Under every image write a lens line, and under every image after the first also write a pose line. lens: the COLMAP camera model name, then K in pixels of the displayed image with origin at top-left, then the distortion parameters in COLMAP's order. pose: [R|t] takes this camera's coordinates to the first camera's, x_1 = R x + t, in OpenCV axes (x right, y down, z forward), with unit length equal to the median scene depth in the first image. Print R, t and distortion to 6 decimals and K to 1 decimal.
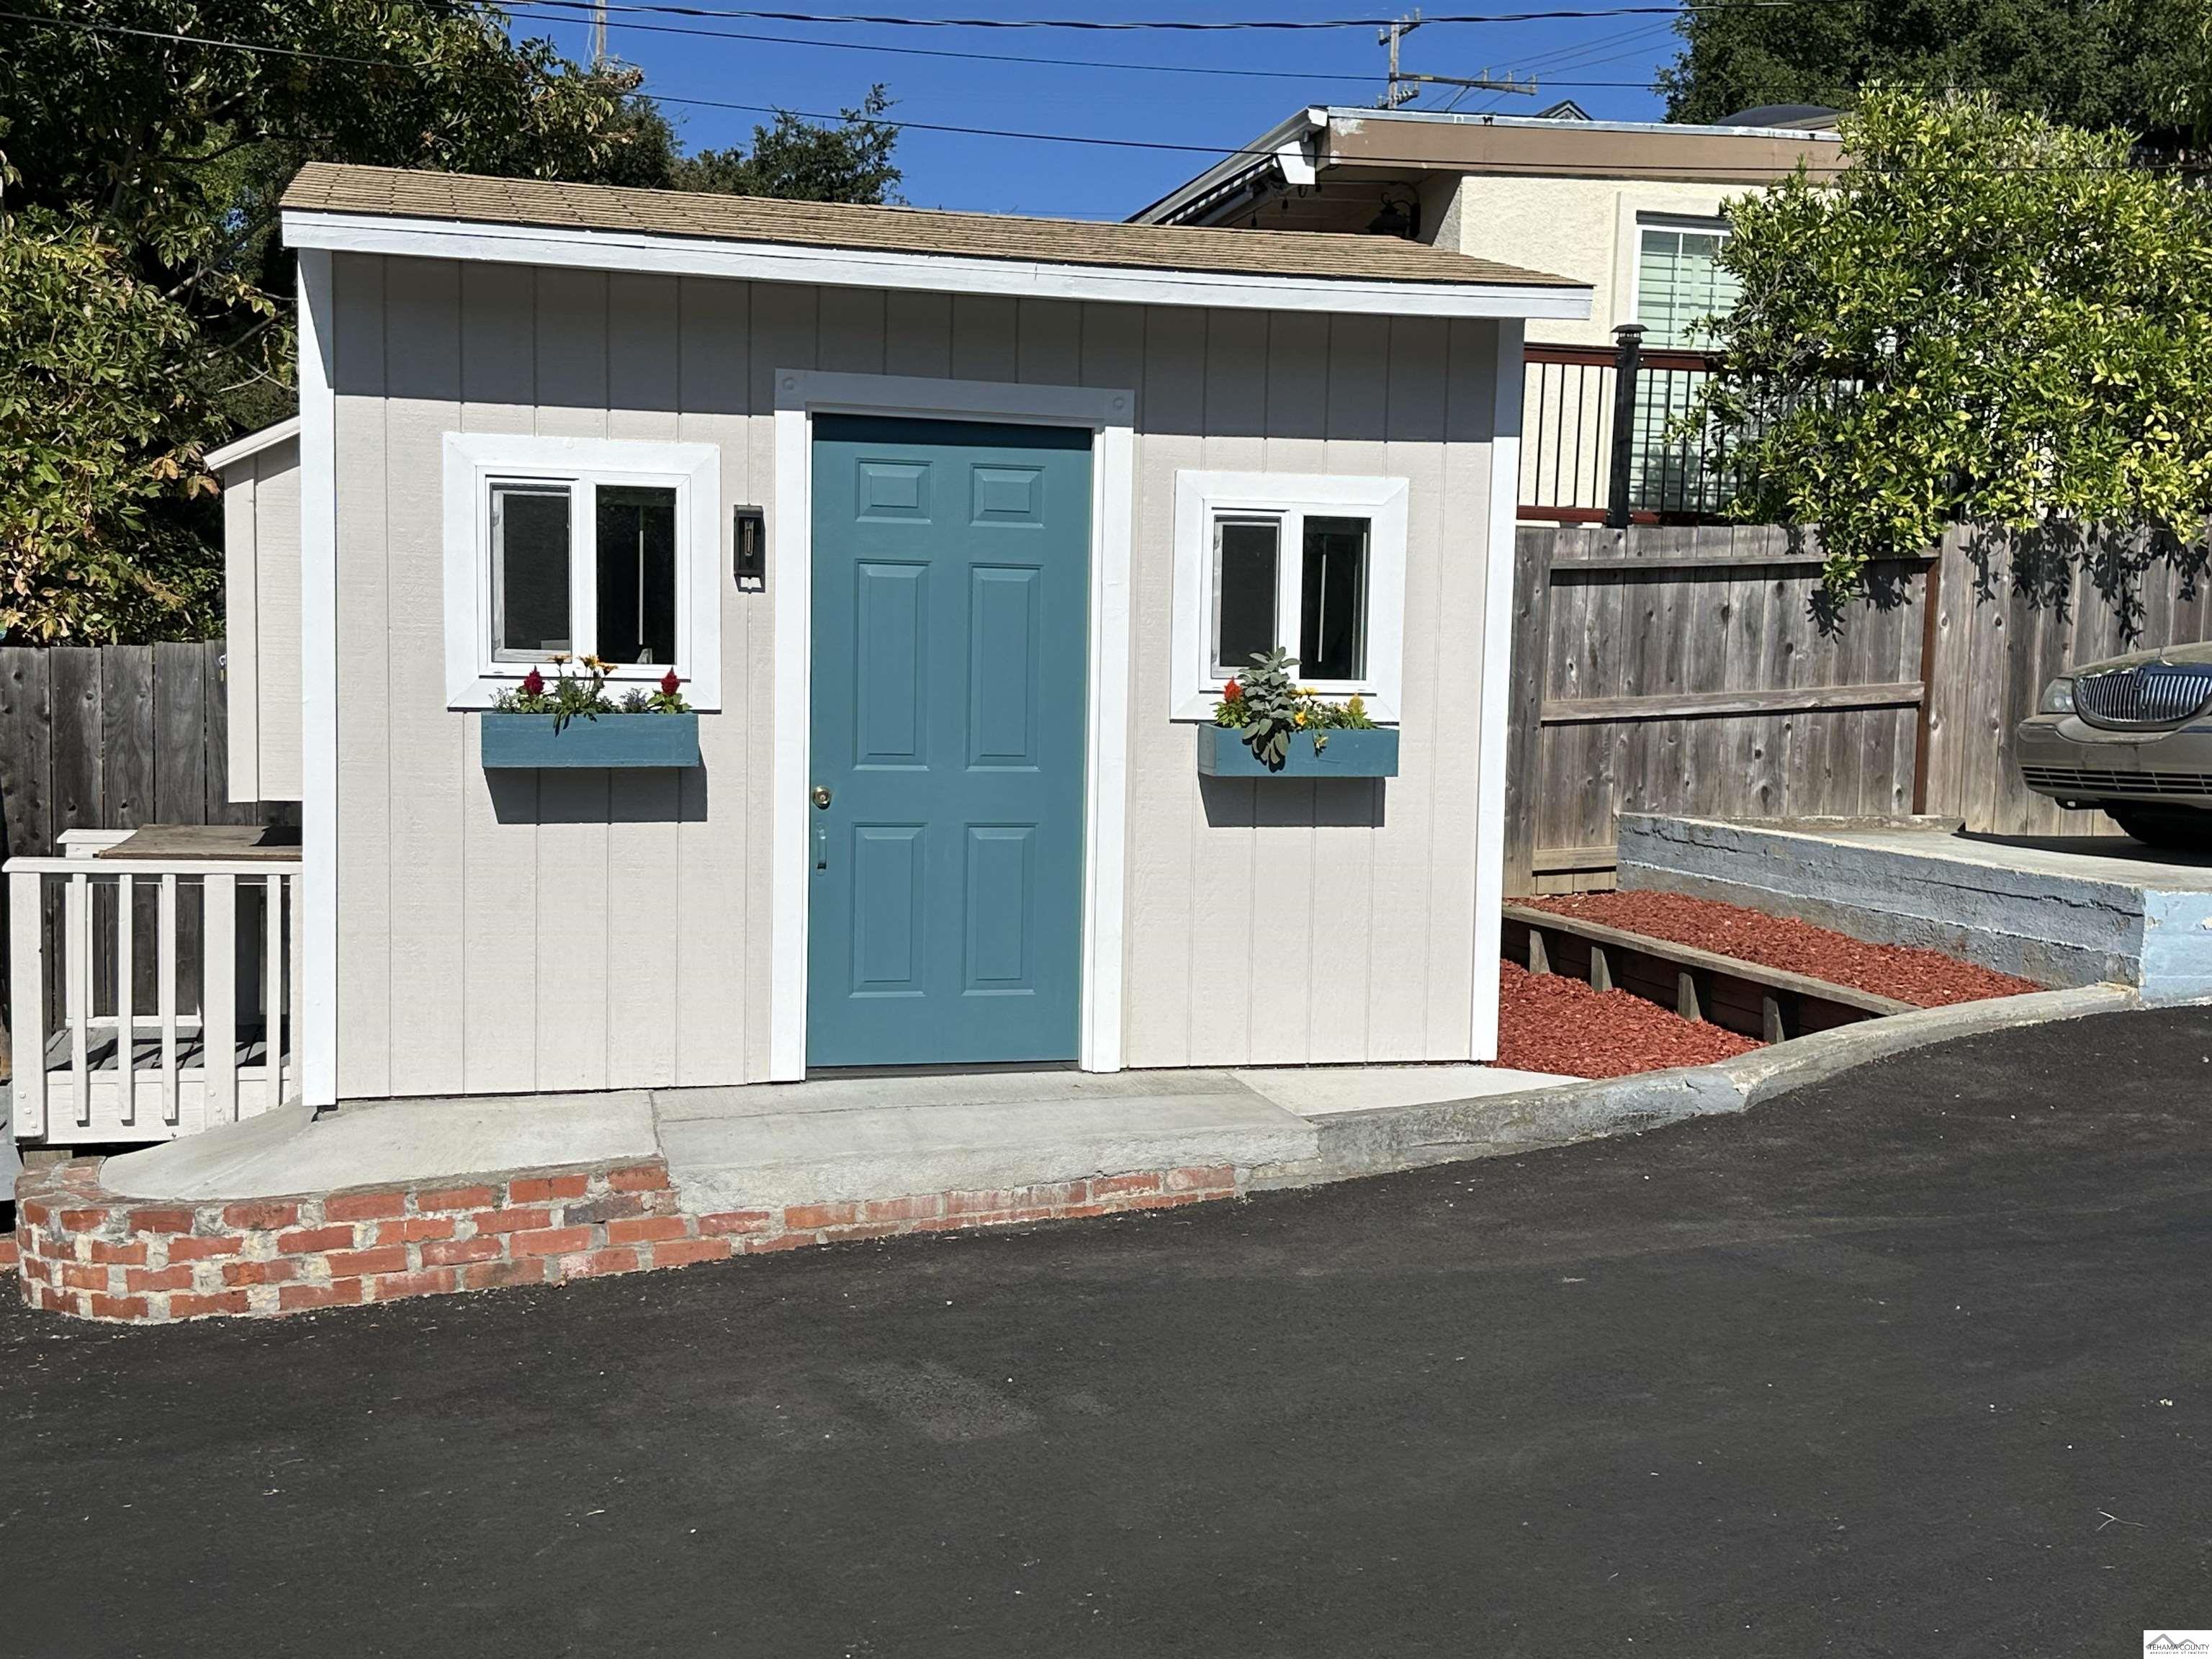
lens RADIAL K [[2441.4, 0, 1104.5], [0, 2441.4, 842.6], [0, 0, 1]] dist [0.118733, 0.000000]
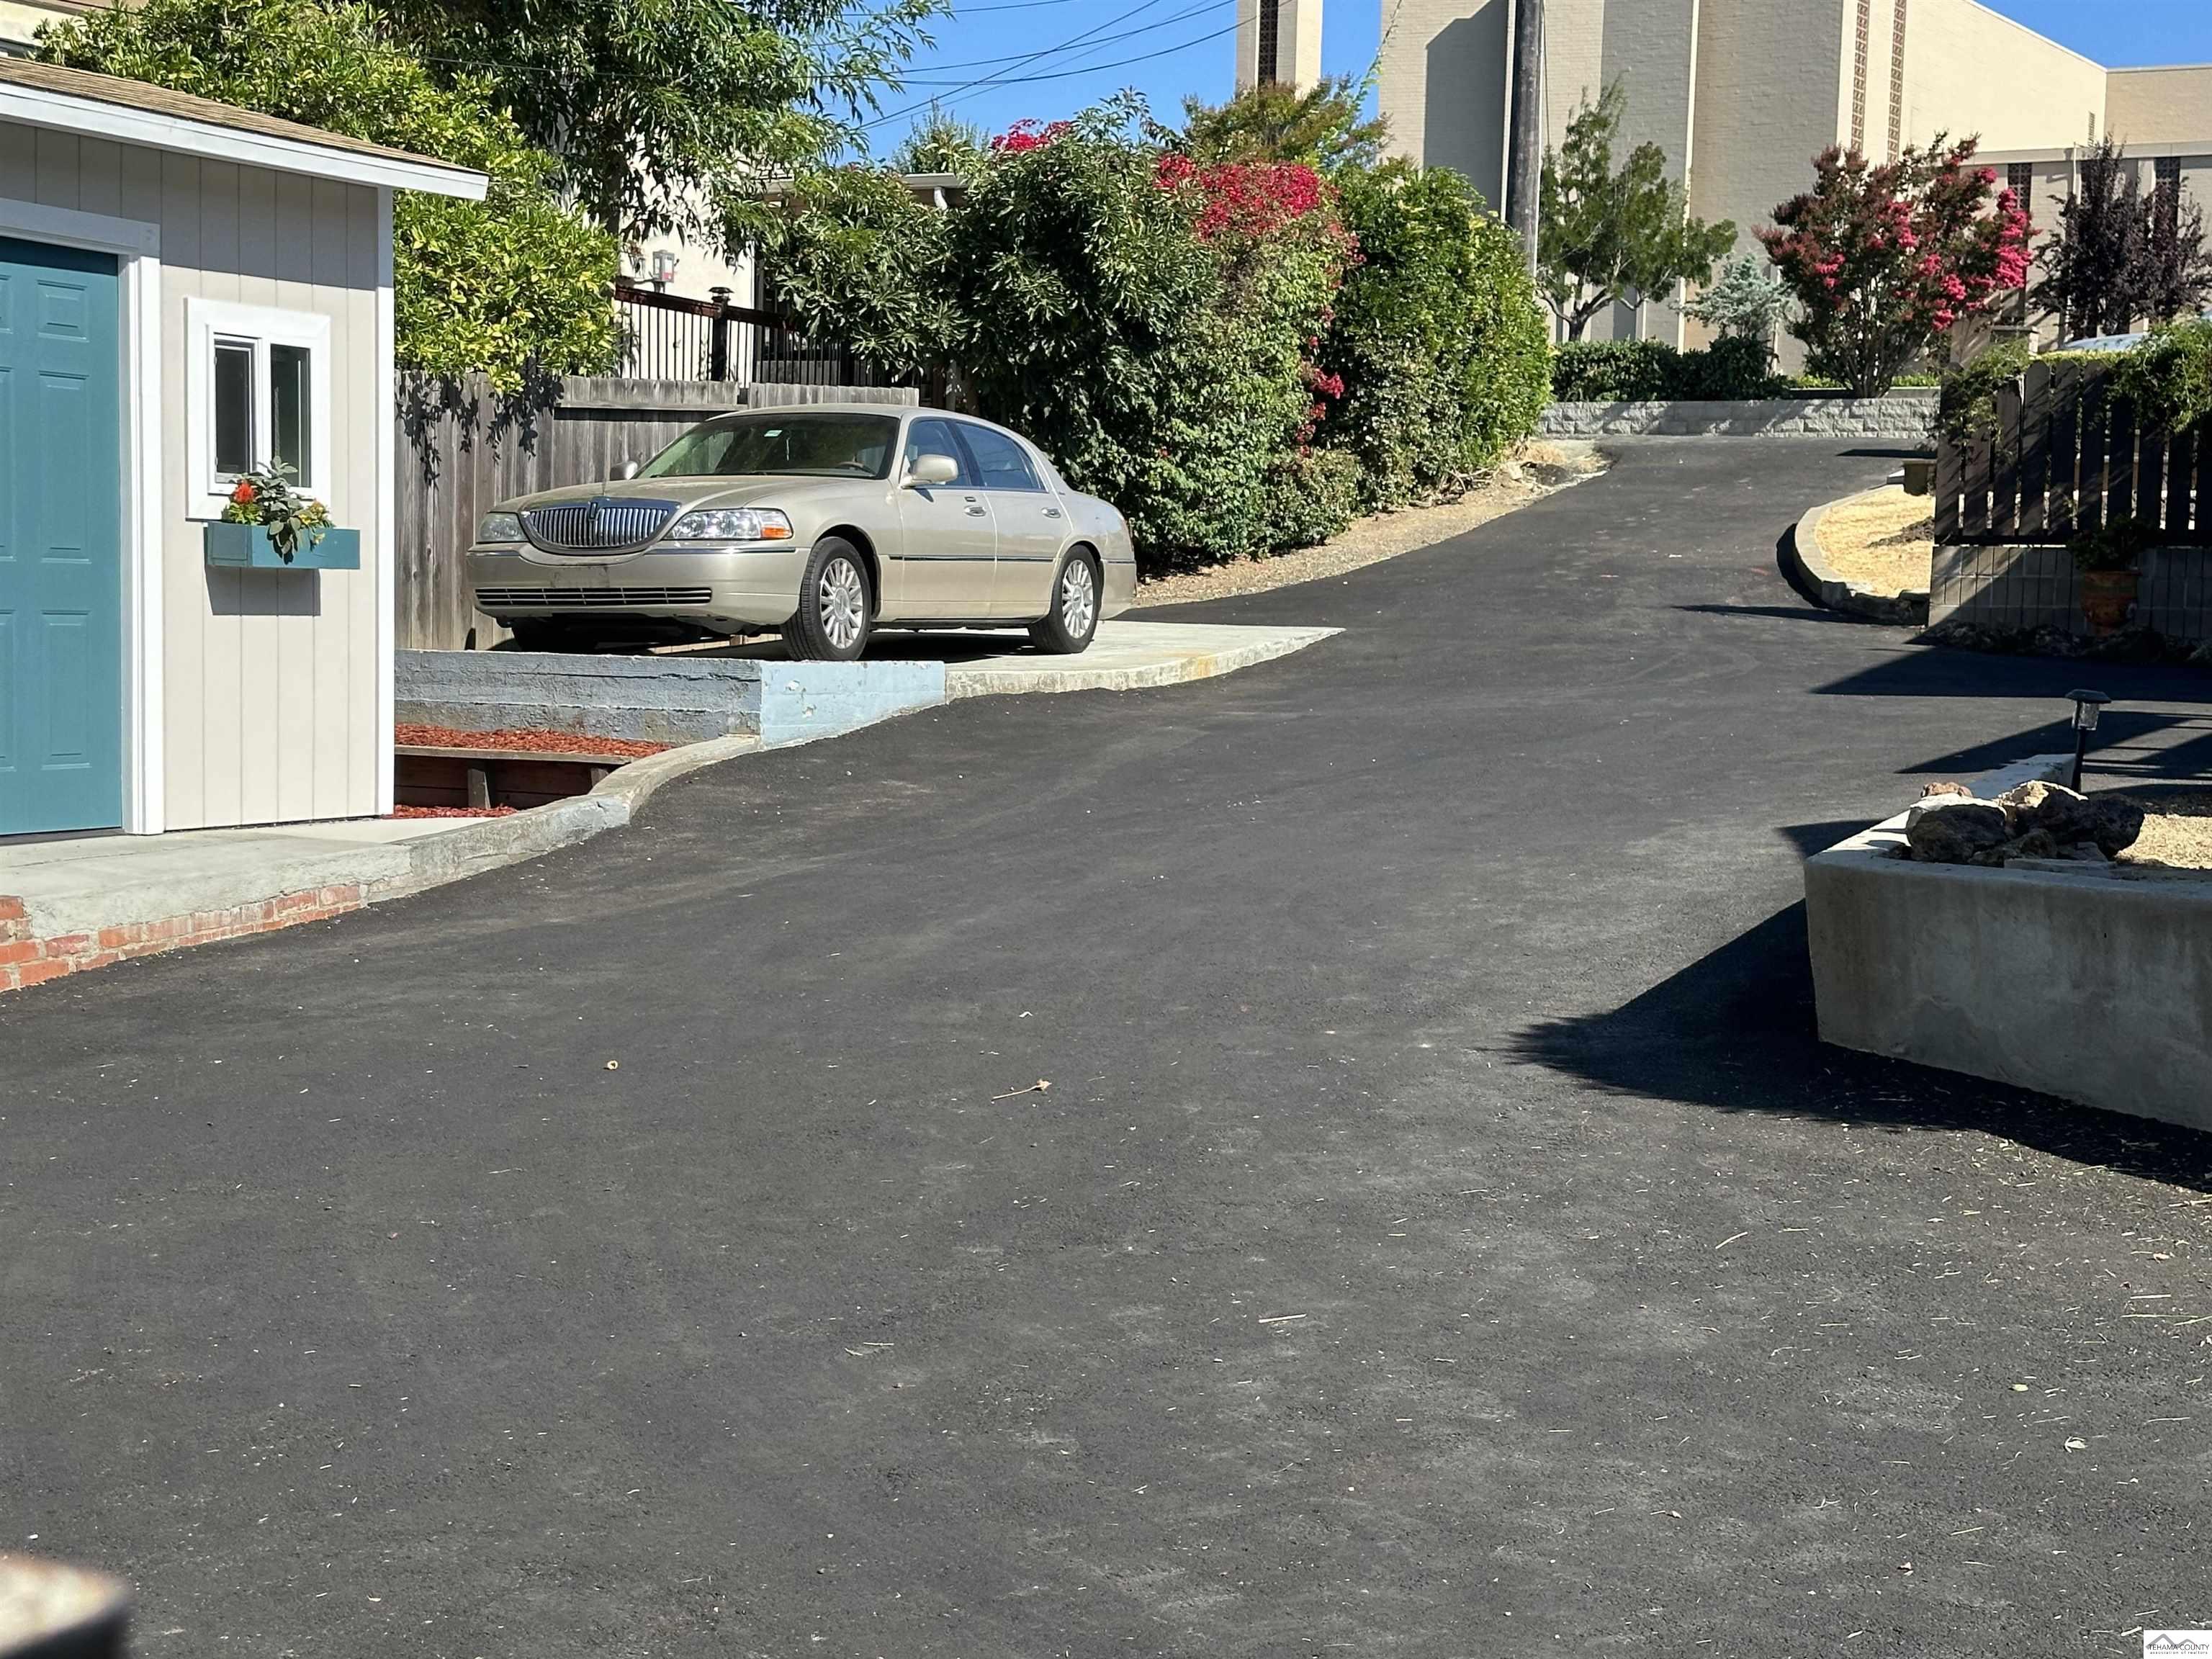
lens RADIAL K [[3414.6, 0, 1107.1], [0, 3414.6, 829.7], [0, 0, 1]] dist [0.141617, 0.000000]
pose [[0.662863, -0.059538, 0.746370, -0.906181], [0.055132, 0.998009, 0.030648, 0.068869], [-0.746708, 0.020834, 0.664826, -0.383693]]
